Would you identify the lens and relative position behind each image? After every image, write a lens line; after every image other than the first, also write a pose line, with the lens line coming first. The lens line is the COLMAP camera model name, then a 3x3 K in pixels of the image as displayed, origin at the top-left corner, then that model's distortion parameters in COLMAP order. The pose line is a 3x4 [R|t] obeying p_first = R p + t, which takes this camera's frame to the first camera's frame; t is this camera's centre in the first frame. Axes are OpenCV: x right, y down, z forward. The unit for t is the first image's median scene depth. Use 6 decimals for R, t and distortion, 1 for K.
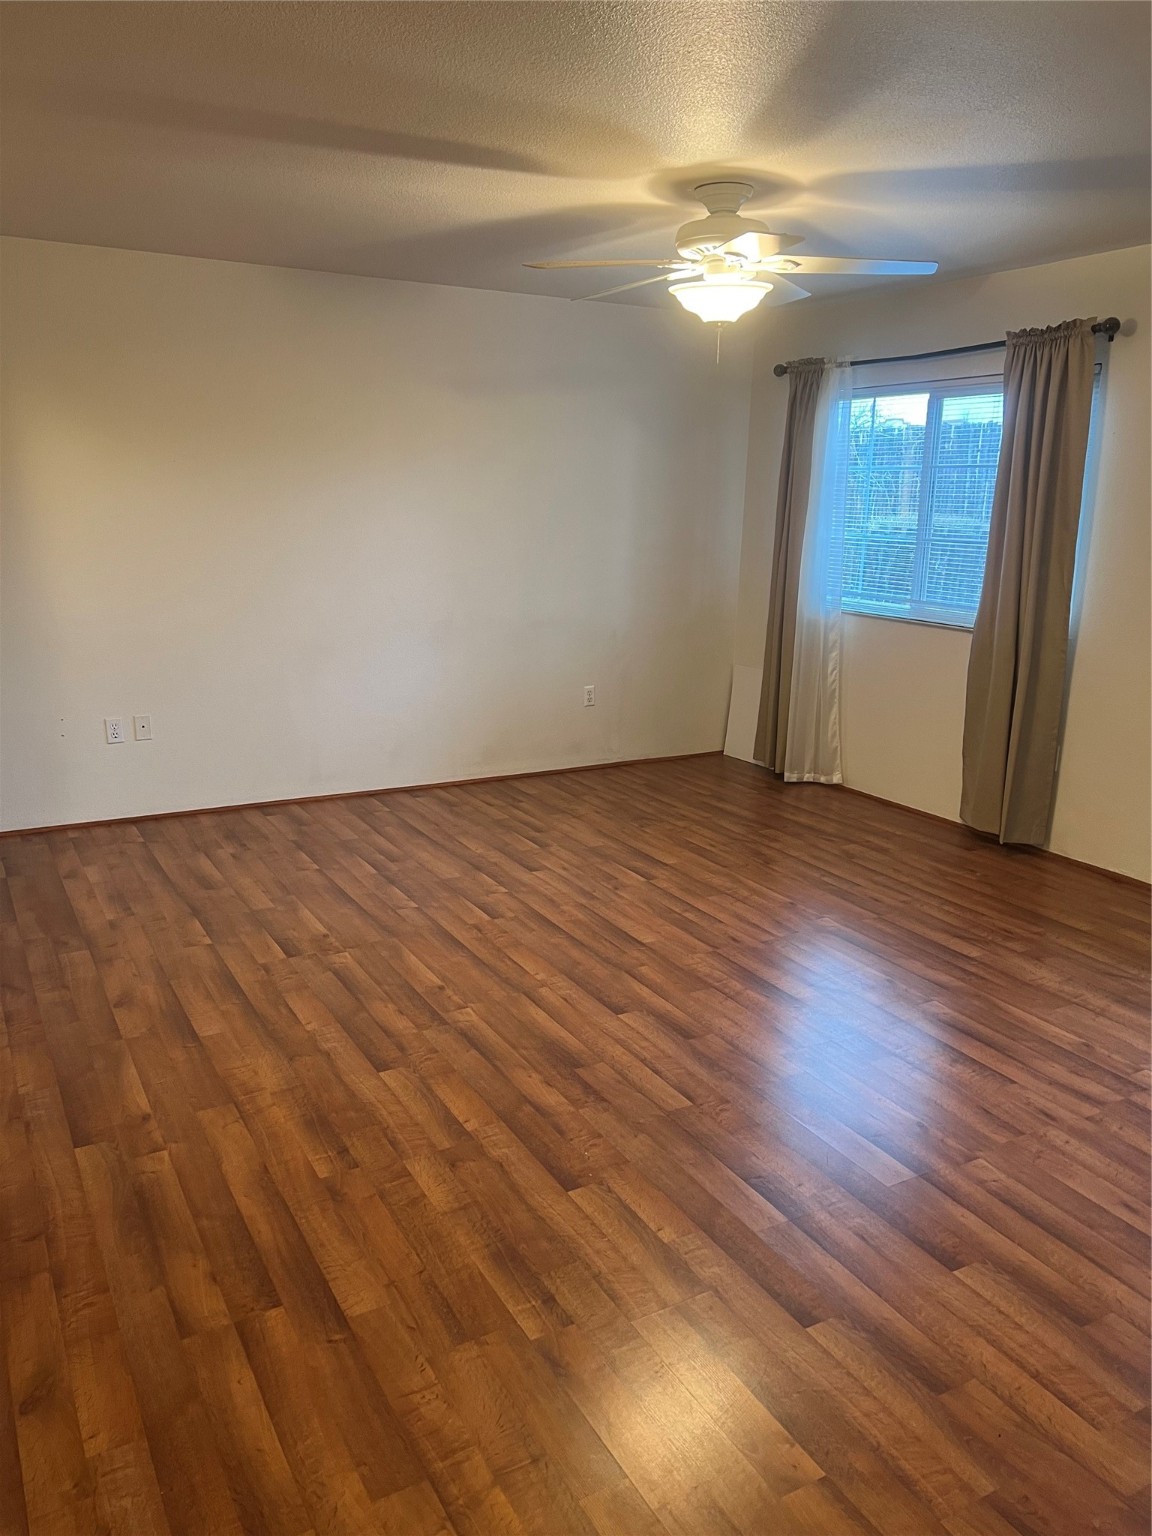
lens RADIAL K [[1156.2, 0, 551.9], [0, 1156.2, 773.8], [0, 0, 1]] dist [0.059508, -0.063307]
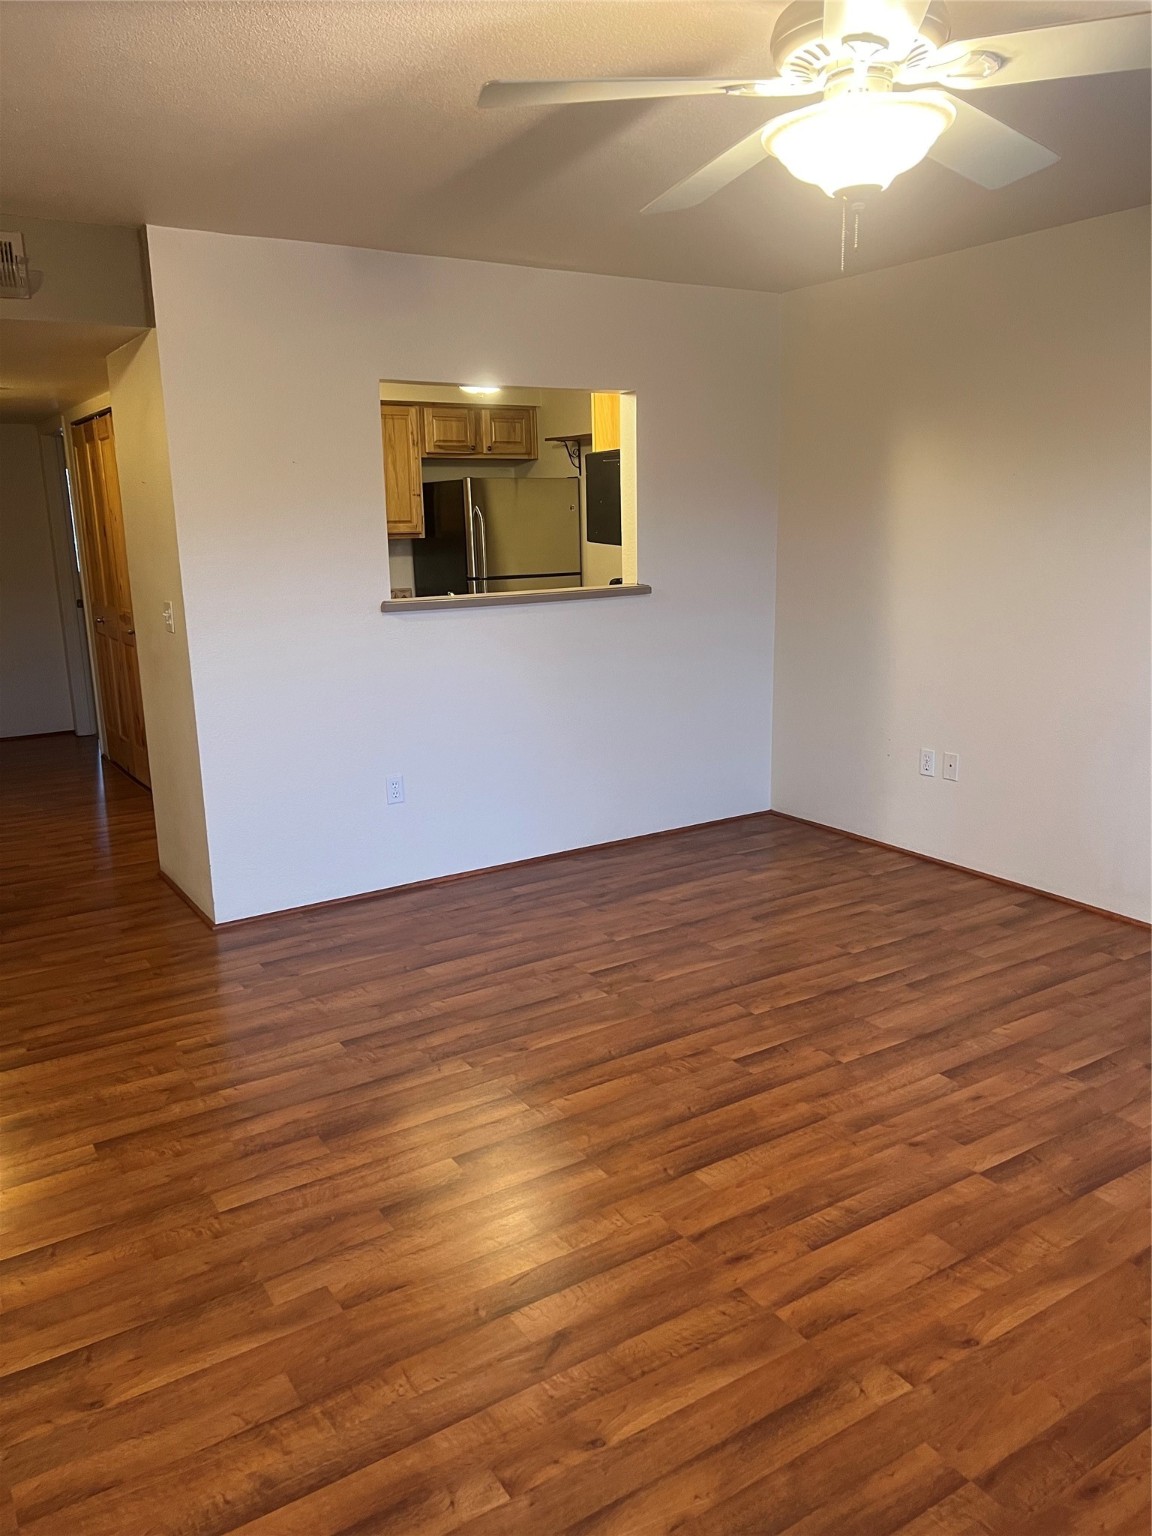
lens RADIAL K [[1156.2, 0, 588.2], [0, 1156.2, 771.9], [0, 0, 1]] dist [0.059508, -0.063307]
pose [[0.064703, 0.205460, -0.976524, 0.840251], [-0.220067, 0.957421, 0.186859, -0.229907], [0.973336, 0.202810, 0.107163, 1.013408]]
